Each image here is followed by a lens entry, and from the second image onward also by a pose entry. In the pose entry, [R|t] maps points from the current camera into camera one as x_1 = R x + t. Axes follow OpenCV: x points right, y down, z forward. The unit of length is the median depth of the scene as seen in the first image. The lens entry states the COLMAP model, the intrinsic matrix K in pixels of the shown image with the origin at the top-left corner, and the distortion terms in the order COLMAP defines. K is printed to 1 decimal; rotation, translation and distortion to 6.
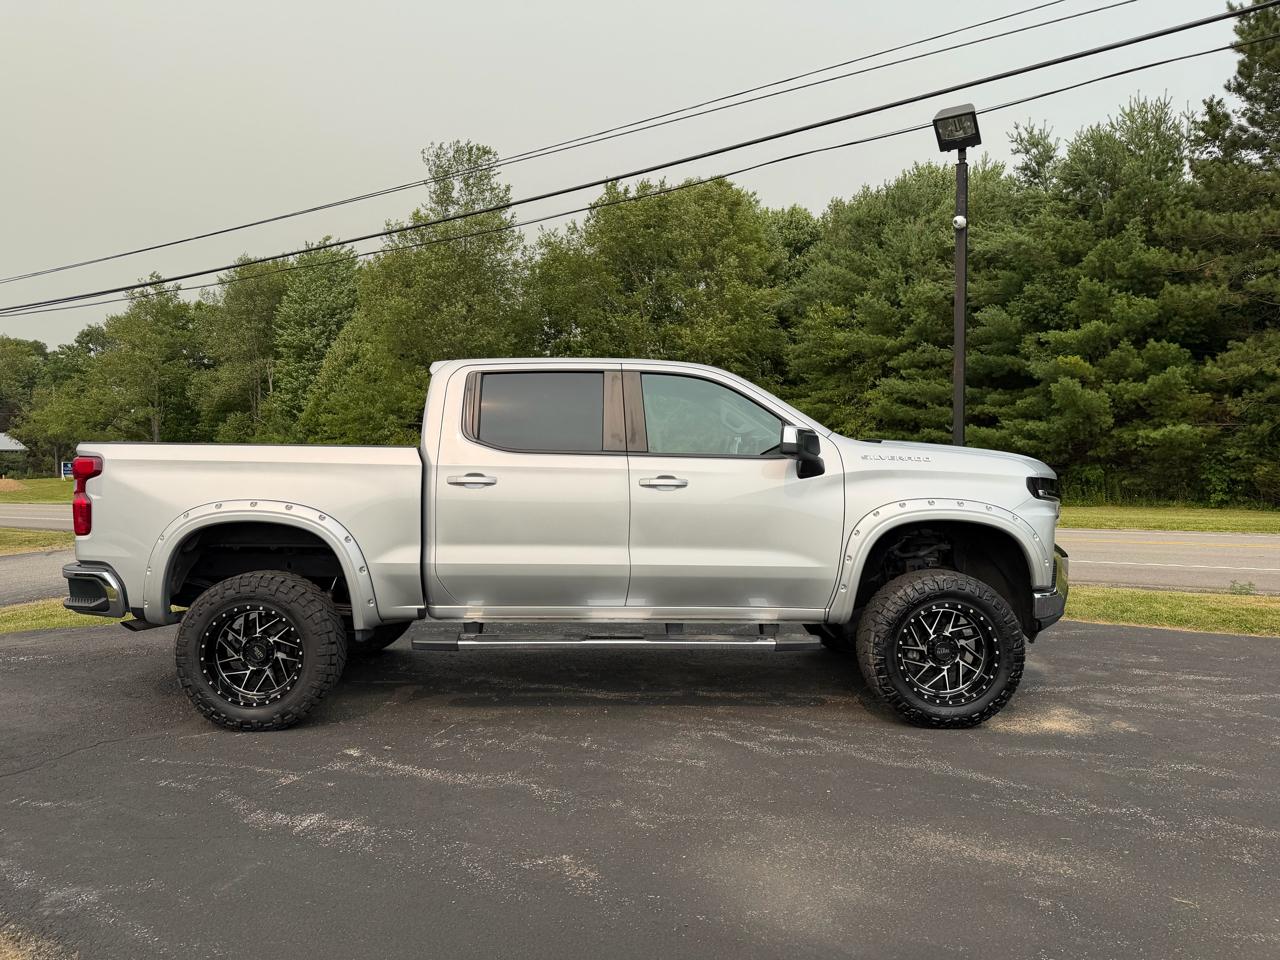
lens RADIAL K [[899.6, 0, 642.5], [0, 899.6, 483.8], [0, 0, 1]] dist [0.101716, -0.137817]
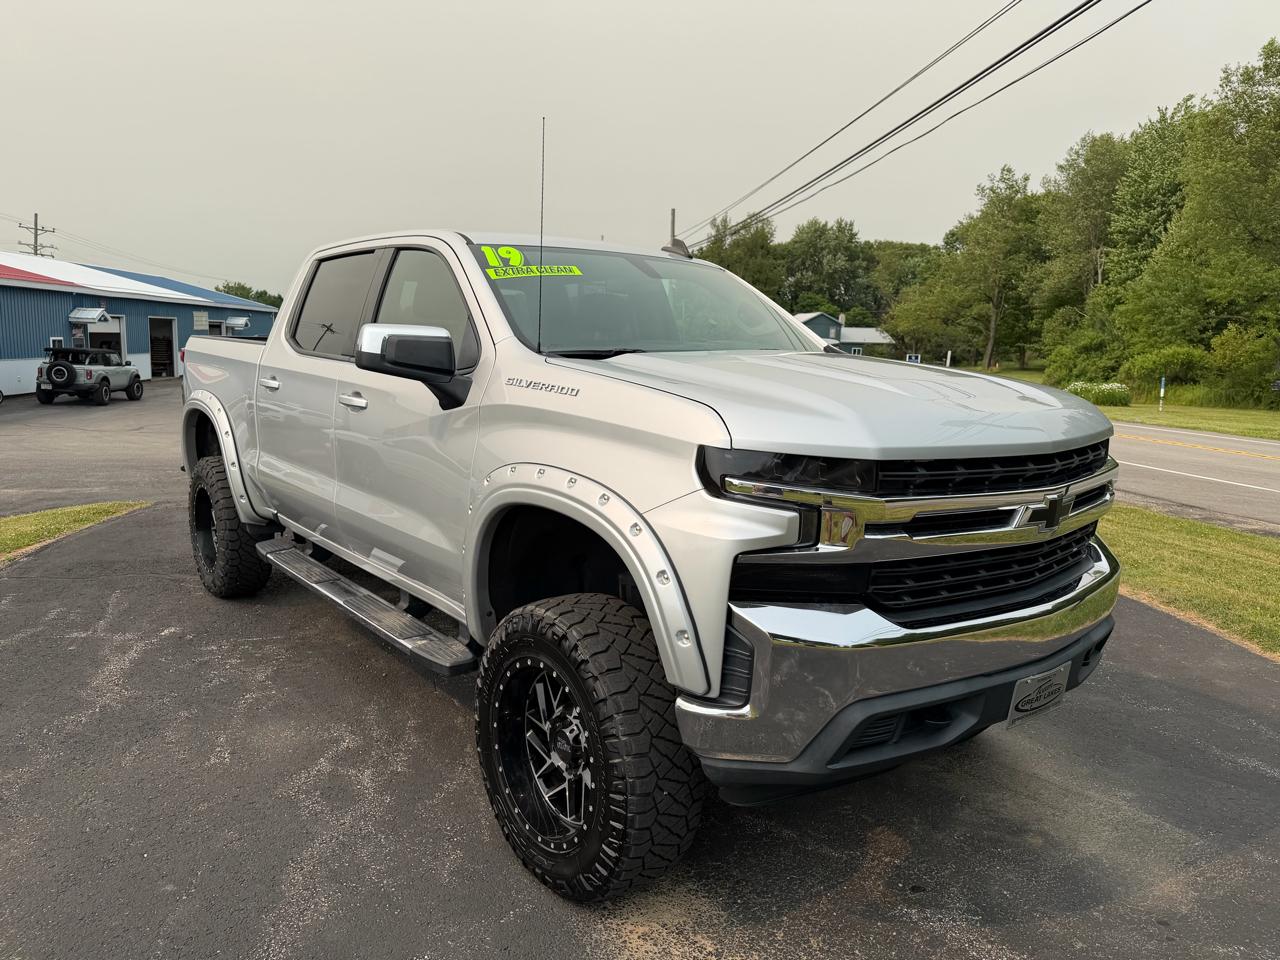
lens RADIAL K [[907.5, 0, 661.4], [0, 907.5, 493.2], [0, 0, 1]] dist [0.094974, -0.174640]
pose [[0.626833, 0.148869, -0.764800, 0.134757], [-0.055141, 0.987592, 0.147041, -0.008596], [0.777200, -0.049998, 0.627264, 0.125671]]
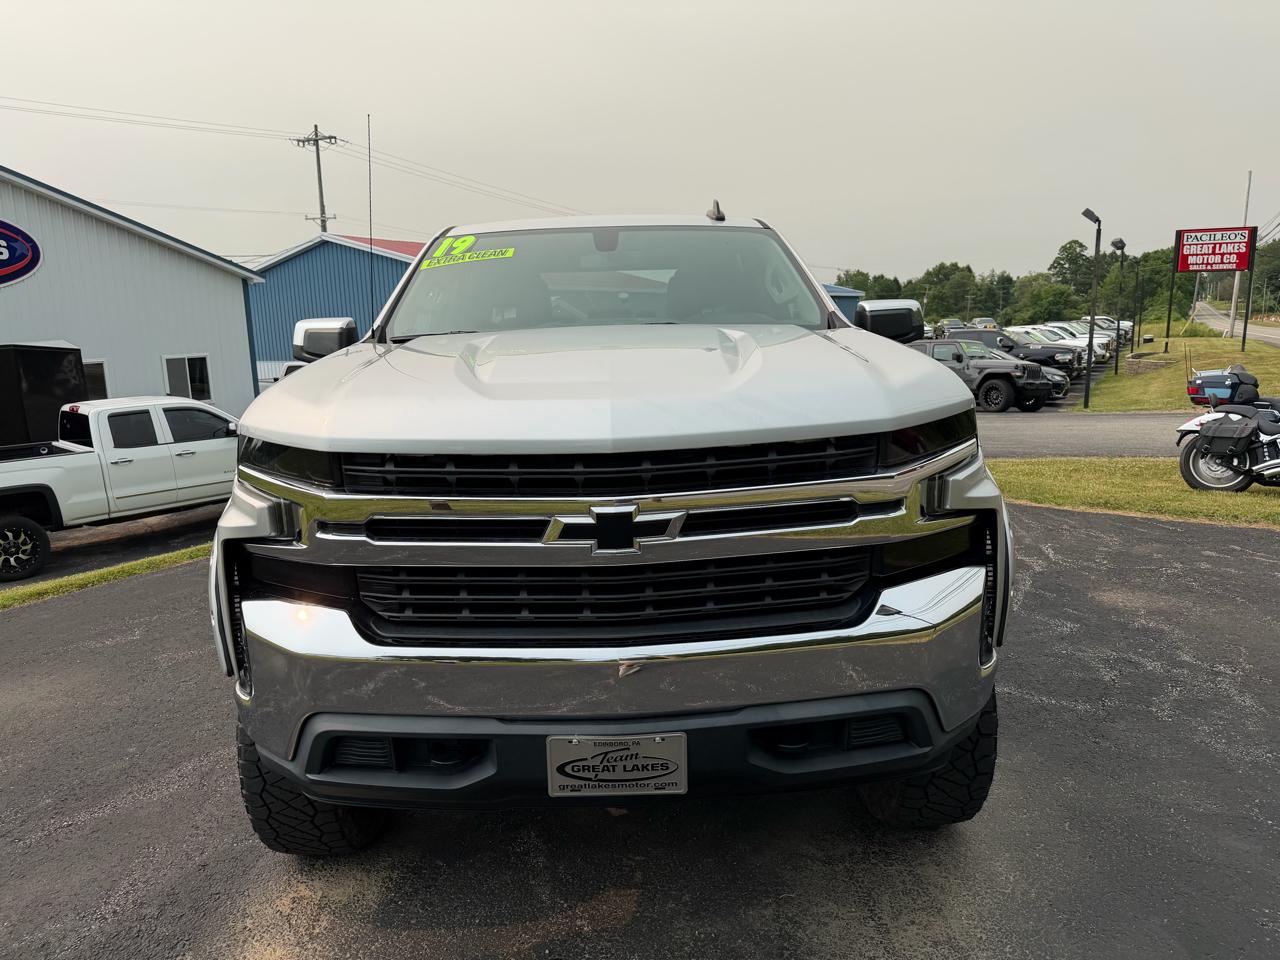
lens RADIAL K [[924.8, 0, 645.3], [0, 924.8, 494.2], [0, 0, 1]] dist [0.000367, -0.007982]
pose [[0.018854, 0.189155, -0.981766, 0.156774], [-0.000557, 0.981943, 0.189178, -0.011174], [0.999822, -0.003020, 0.018619, 0.210656]]
